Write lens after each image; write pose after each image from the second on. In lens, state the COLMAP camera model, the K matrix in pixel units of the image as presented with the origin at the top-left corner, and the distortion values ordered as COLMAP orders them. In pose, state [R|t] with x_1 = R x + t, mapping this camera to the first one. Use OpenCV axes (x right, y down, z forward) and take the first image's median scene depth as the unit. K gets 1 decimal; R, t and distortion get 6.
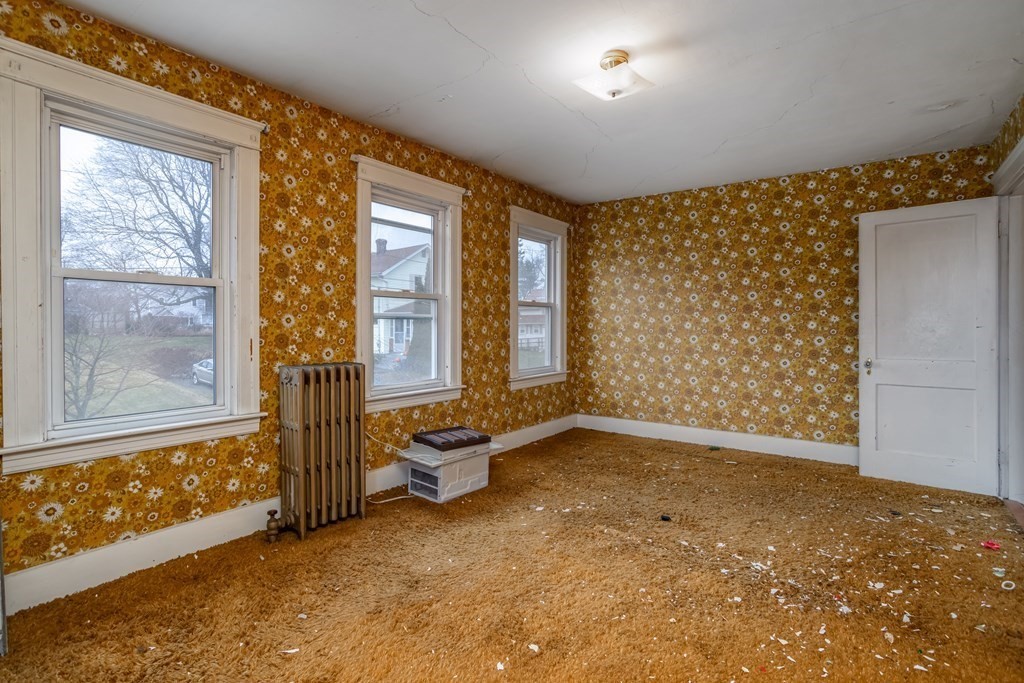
lens RADIAL K [[499.2, 0, 487.2], [0, 499.2, 332.9], [0, 0, 1]] dist [-0.049144, 0.026955]
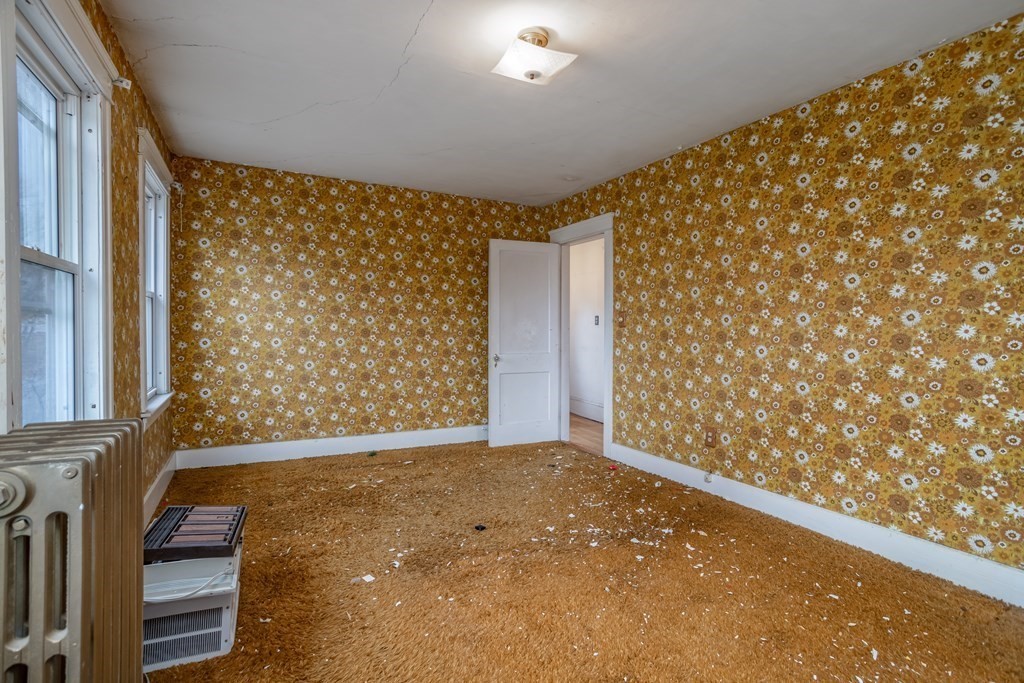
lens RADIAL K [[499.2, 0, 515.6], [0, 499.2, 340.5], [0, 0, 1]] dist [-0.049144, 0.026955]
pose [[0.413678, -0.020094, 0.910202, -0.324895], [0.005591, 0.999794, 0.019531, -0.006896], [-0.910406, -0.002991, 0.413704, 0.355703]]
